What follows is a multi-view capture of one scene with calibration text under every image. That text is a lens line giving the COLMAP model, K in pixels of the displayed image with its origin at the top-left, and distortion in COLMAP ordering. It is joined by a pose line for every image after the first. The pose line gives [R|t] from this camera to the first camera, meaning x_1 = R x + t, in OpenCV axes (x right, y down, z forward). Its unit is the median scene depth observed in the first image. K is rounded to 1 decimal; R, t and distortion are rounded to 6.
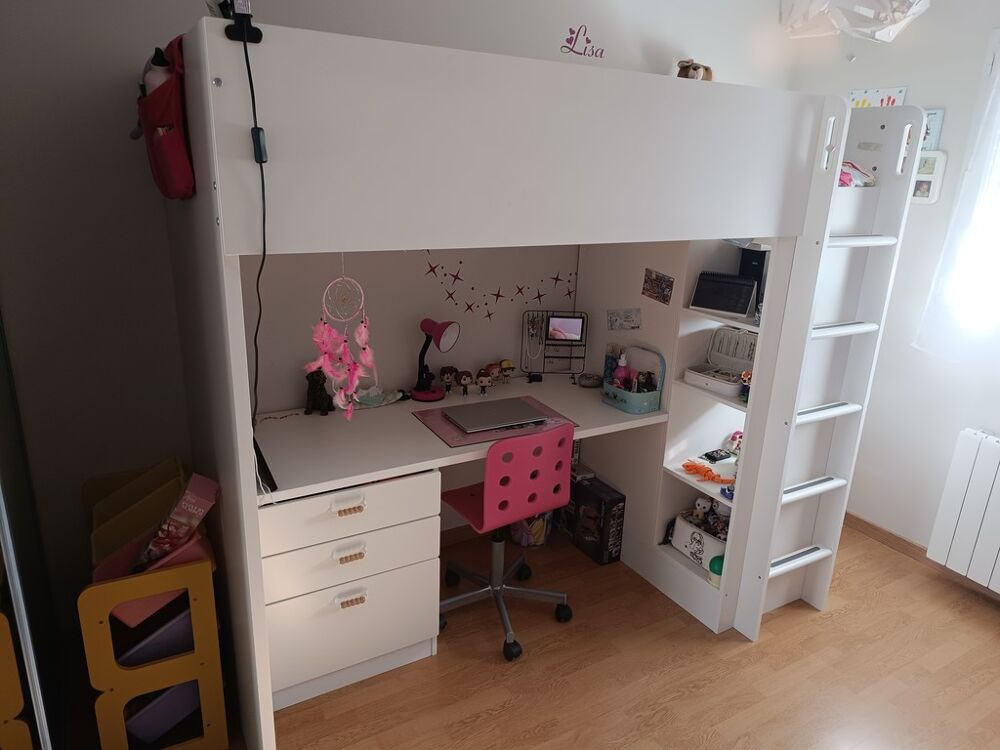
lens RADIAL K [[688.2, 0, 492.6], [0, 688.2, 379.5], [0, 0, 1]] dist [0.035735, -0.042870]
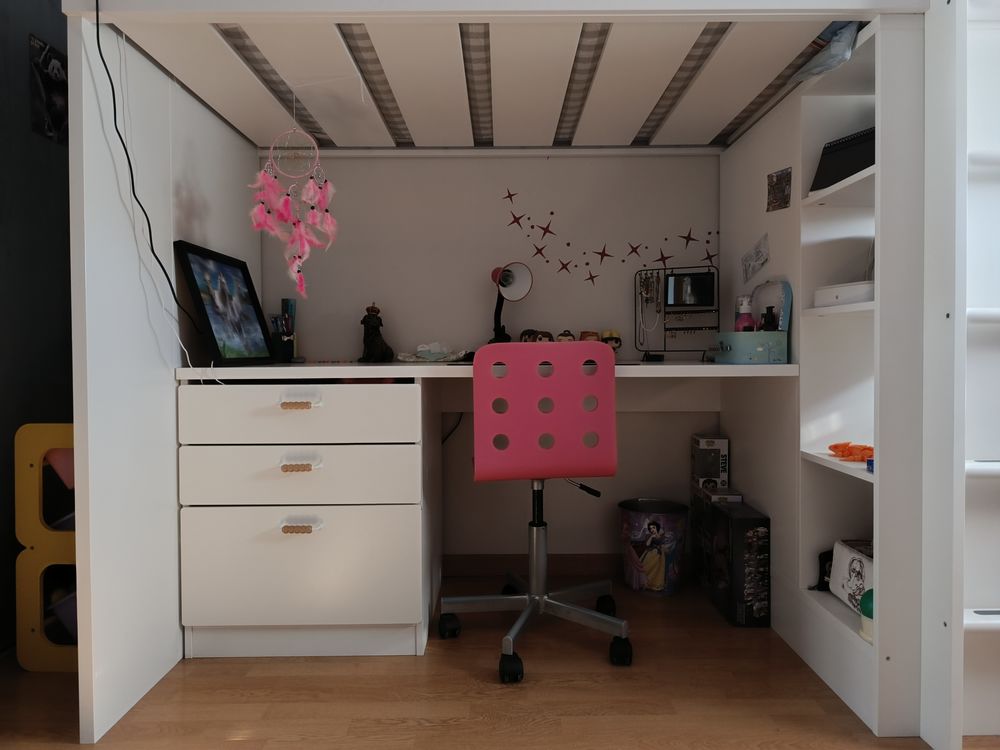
lens RADIAL K [[688.2, 0, 493.6], [0, 688.2, 362.8], [0, 0, 1]] dist [0.035735, -0.042870]
pose [[0.862418, -0.028020, -0.505420, 0.329295], [-0.119799, 0.958804, -0.257573, 0.248055], [0.491816, 0.282684, 0.823533, 0.300244]]
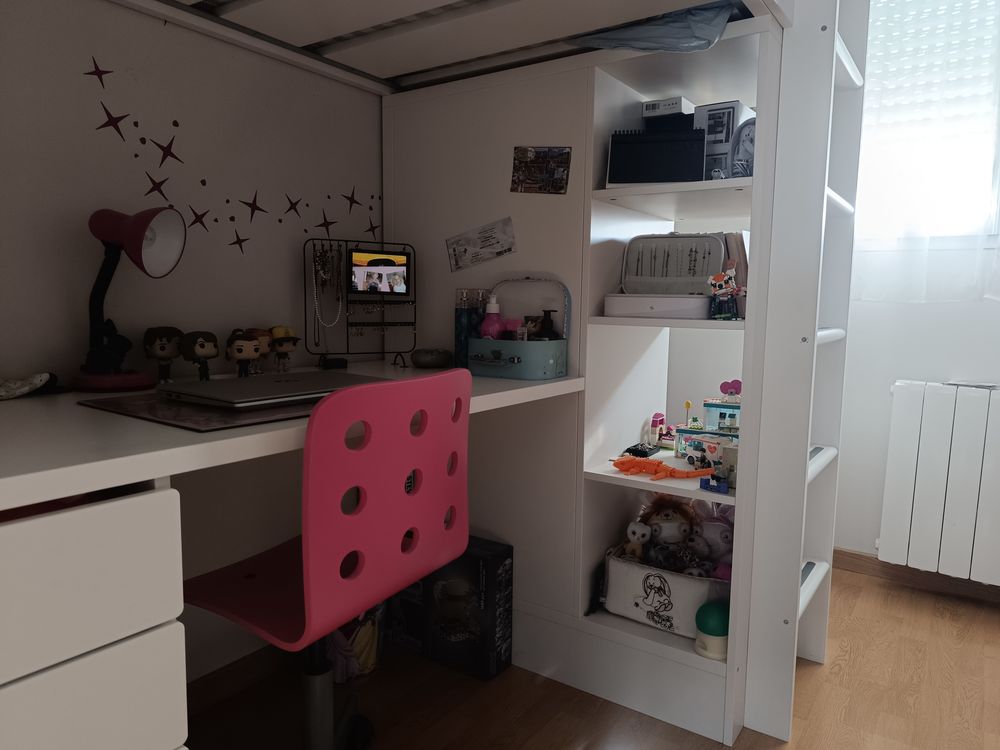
lens RADIAL K [[688.2, 0, 506.6], [0, 688.2, 375.2], [0, 0, 1]] dist [0.035735, -0.042870]
pose [[0.901233, -0.065820, 0.428306, -0.057862], [0.144028, 0.977703, -0.152813, 0.125602], [-0.408698, 0.199409, 0.890619, 0.487115]]
